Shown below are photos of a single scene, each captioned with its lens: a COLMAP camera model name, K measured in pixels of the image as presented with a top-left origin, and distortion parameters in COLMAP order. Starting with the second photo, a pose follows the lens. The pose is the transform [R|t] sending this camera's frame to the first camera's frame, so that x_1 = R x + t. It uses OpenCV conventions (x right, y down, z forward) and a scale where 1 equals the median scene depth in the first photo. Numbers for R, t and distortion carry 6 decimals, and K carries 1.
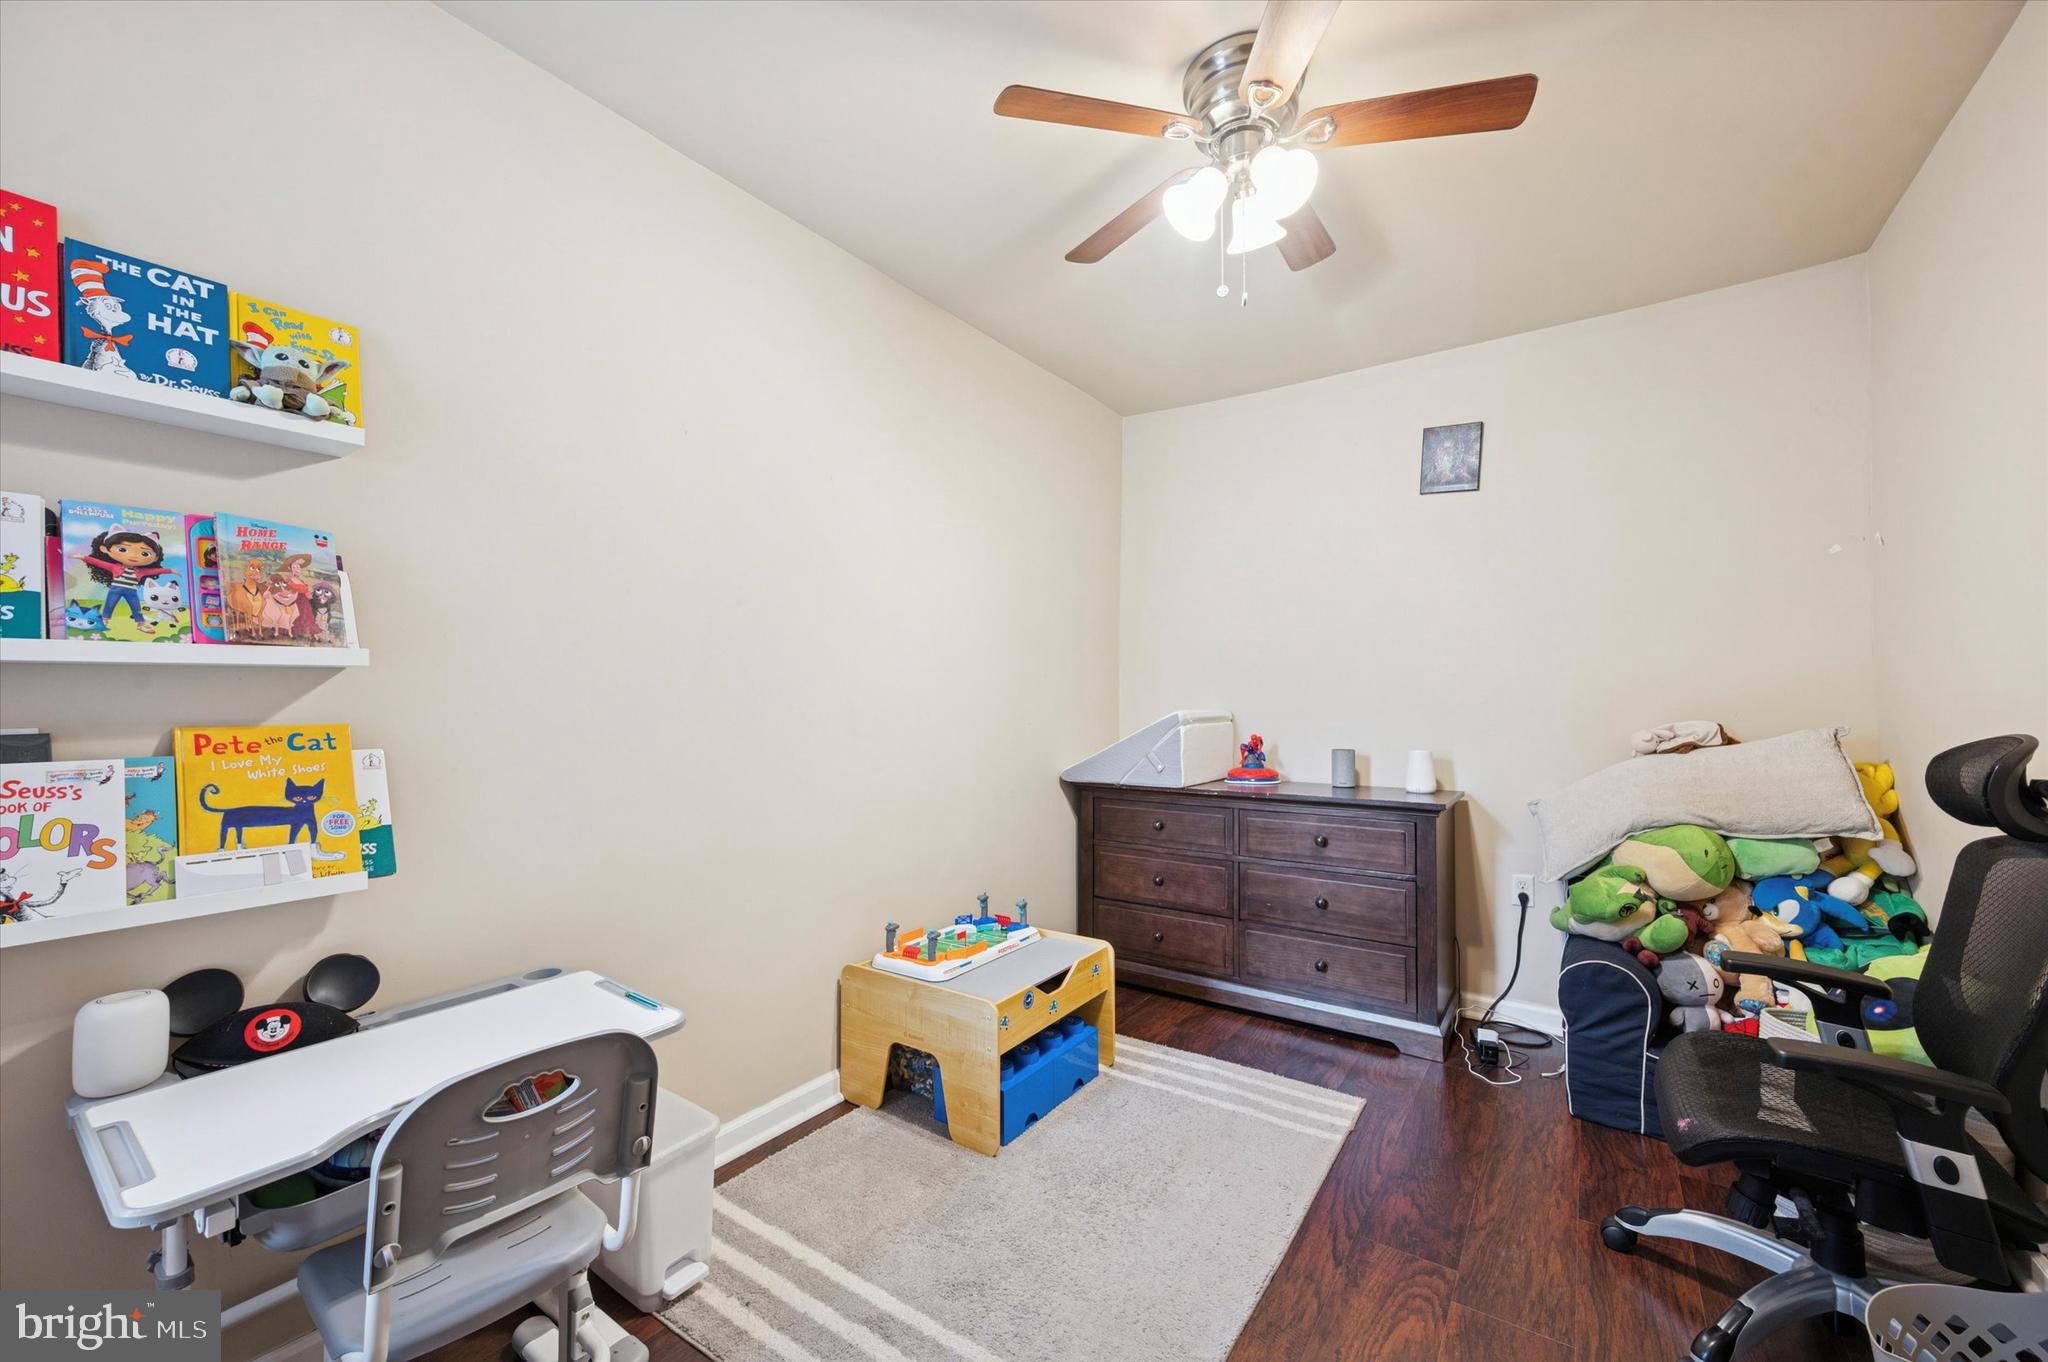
lens RADIAL K [[806.8, 0, 1022.7], [0, 806.8, 693.9], [0, 0, 1]] dist [-0.002209, -0.000113]
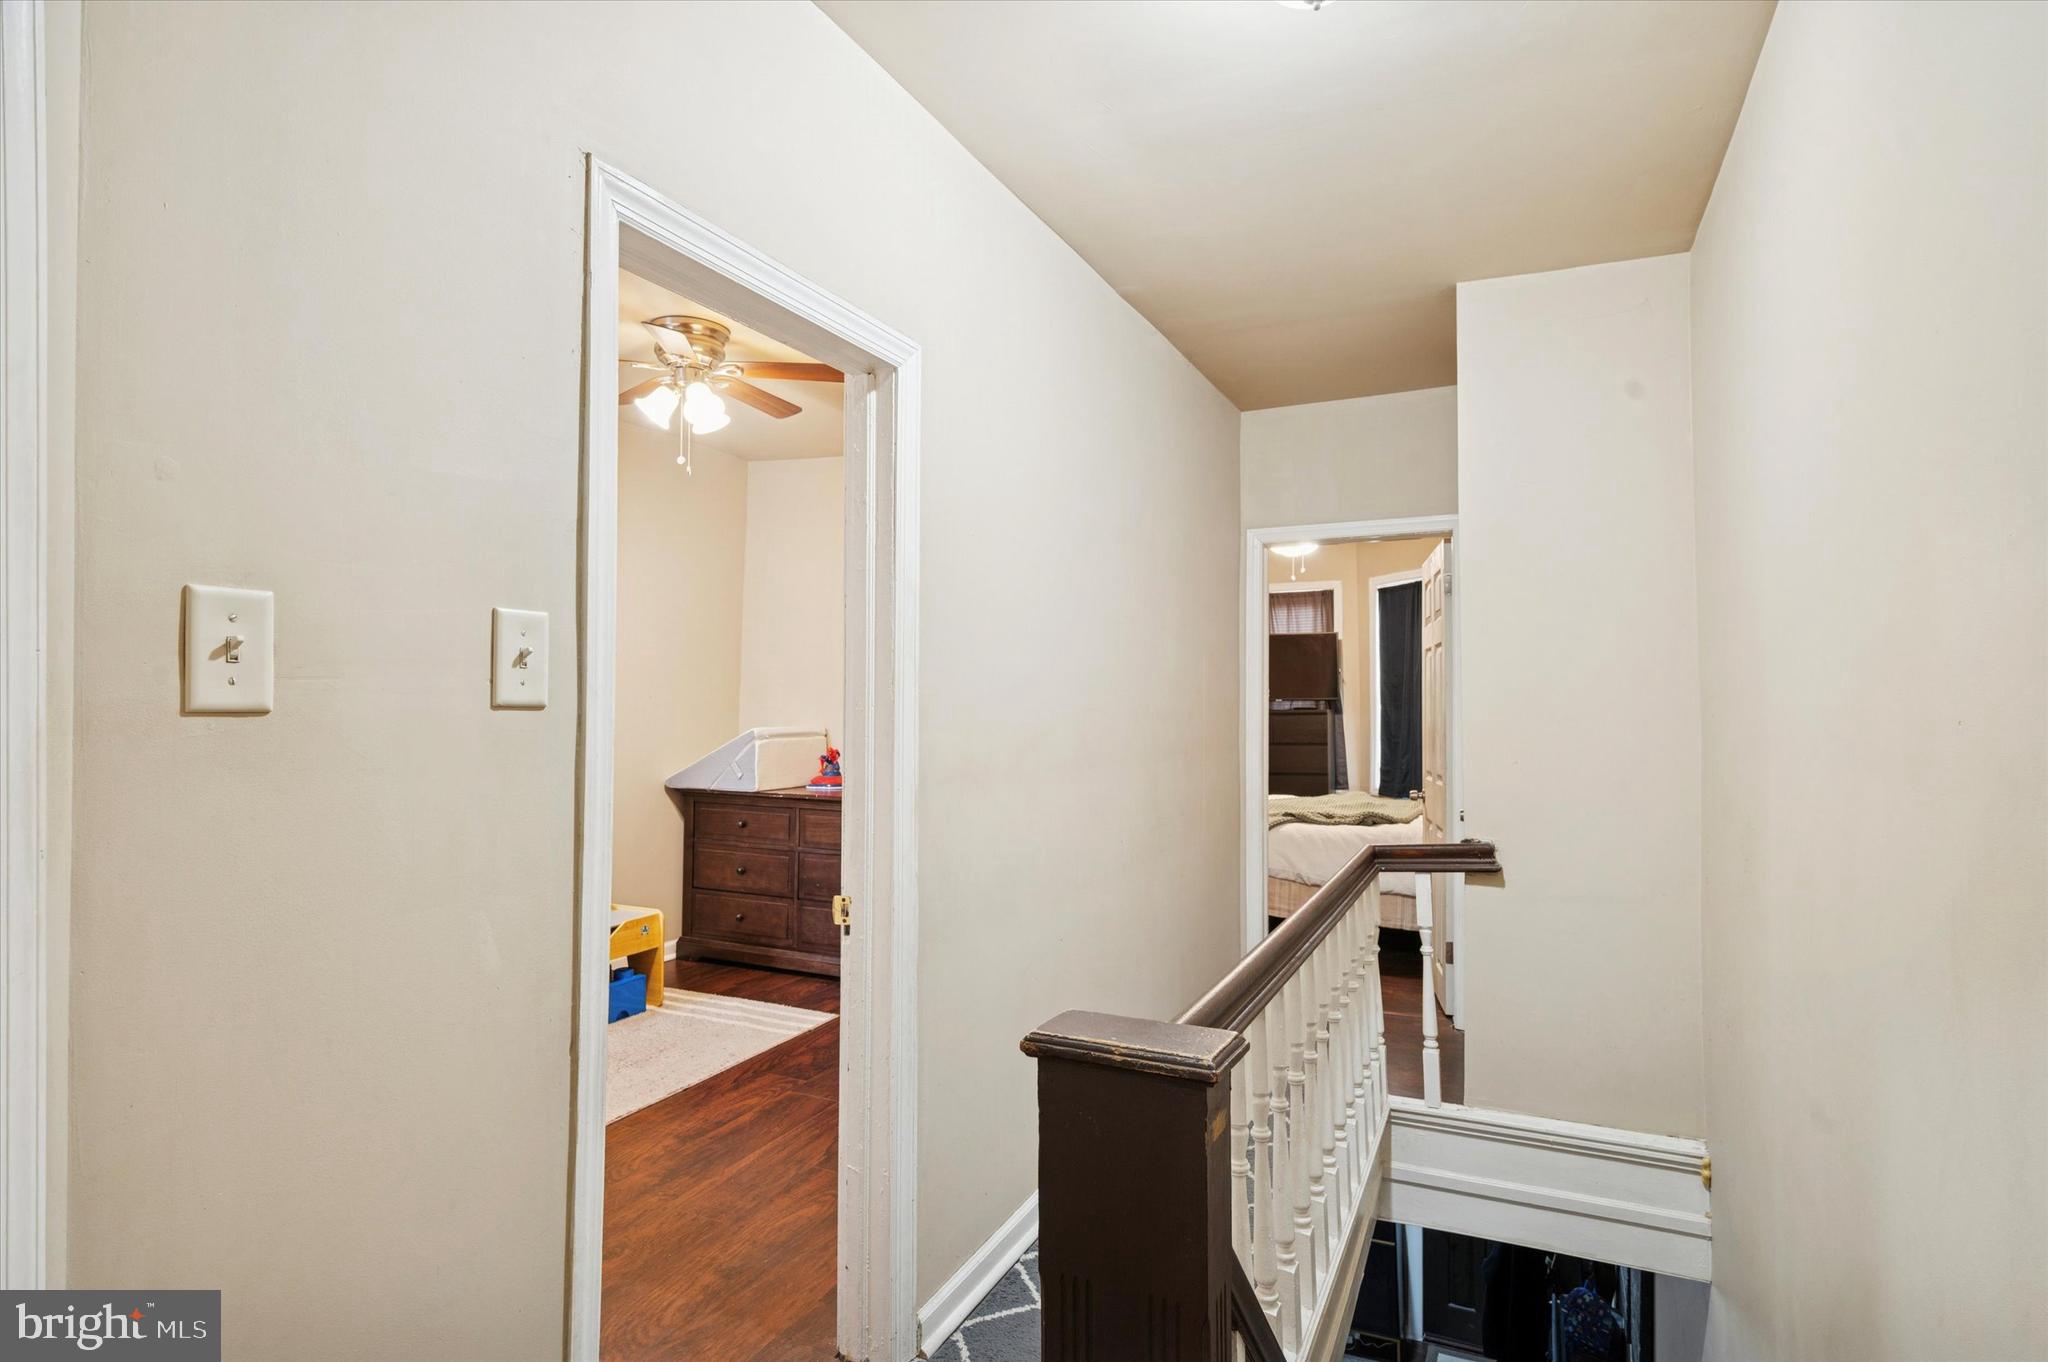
lens RADIAL K [[1049.2, 0, 1027.0], [0, 1049.2, 683.4], [0, 0, 1]] dist [-0.002153, -0.000165]
pose [[0.984226, 0.014006, 0.176362, 0.318284], [-0.012362, 0.999869, -0.010416, -0.034651], [-0.176485, 0.008072, 0.984270, -0.621180]]
